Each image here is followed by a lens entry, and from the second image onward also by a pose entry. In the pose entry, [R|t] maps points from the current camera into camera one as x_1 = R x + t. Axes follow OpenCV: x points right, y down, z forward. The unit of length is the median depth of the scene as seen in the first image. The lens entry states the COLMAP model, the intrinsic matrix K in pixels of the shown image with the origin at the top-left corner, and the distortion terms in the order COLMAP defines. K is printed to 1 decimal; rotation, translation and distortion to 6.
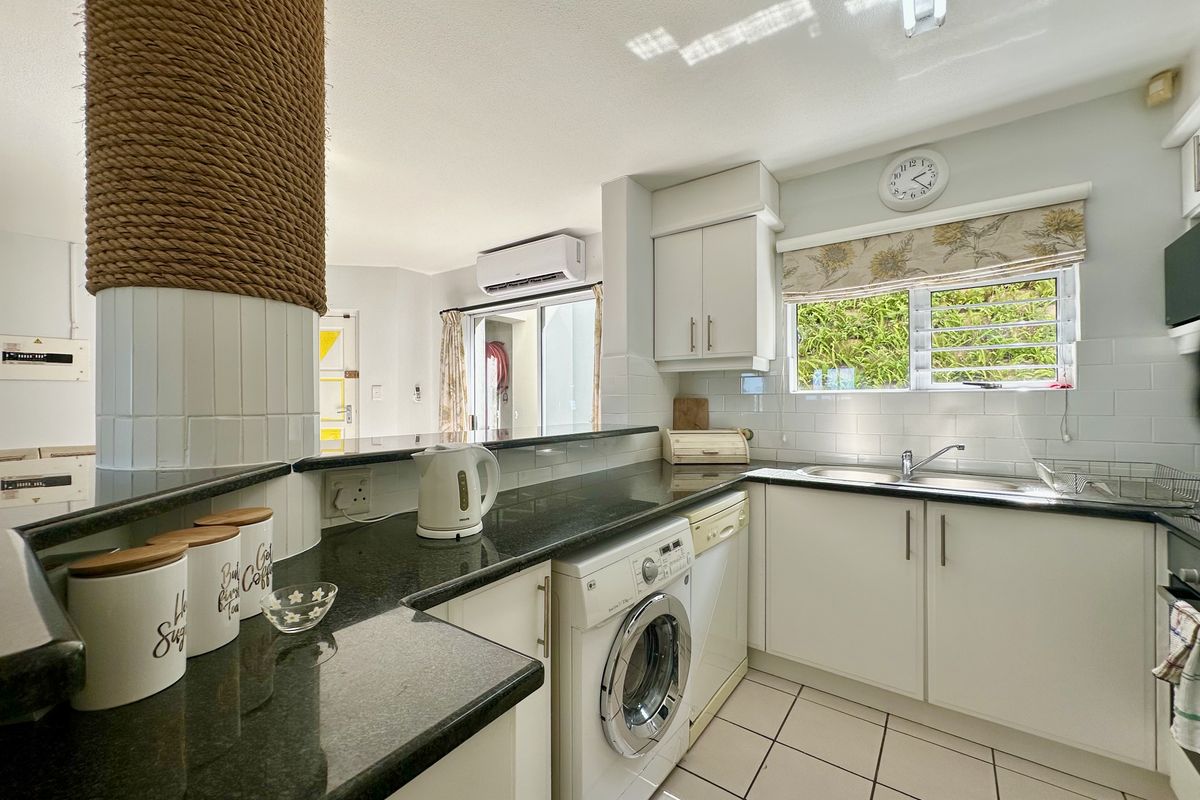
lens RADIAL K [[479.3, 0, 598.9], [0, 479.3, 399.2], [0, 0, 1]] dist [-0.001156, 0.000088]
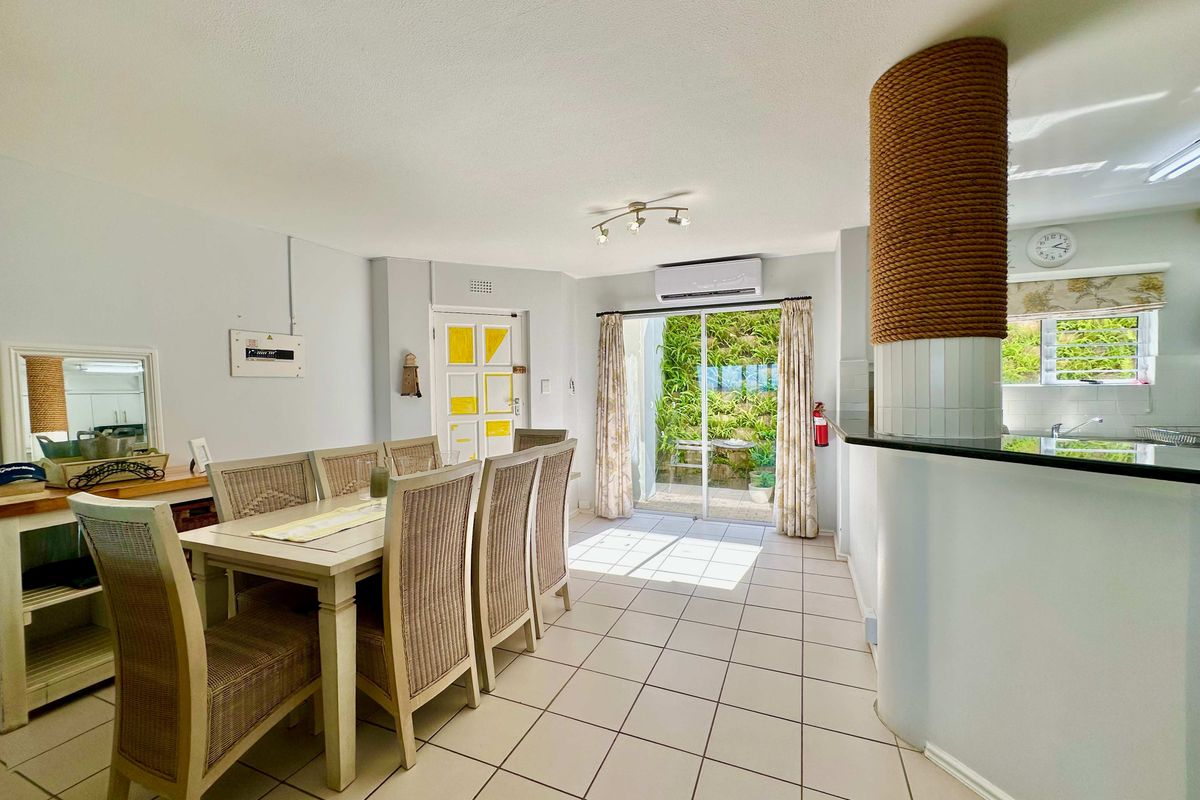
lens RADIAL K [[479.3, 0, 596.8], [0, 479.3, 398.0], [0, 0, 1]] dist [-0.001156, 0.000088]
pose [[0.973878, -0.011892, 0.226762, -1.142329], [0.006812, 0.999708, 0.023174, -0.023335], [-0.226972, -0.021024, 0.973674, -0.170152]]
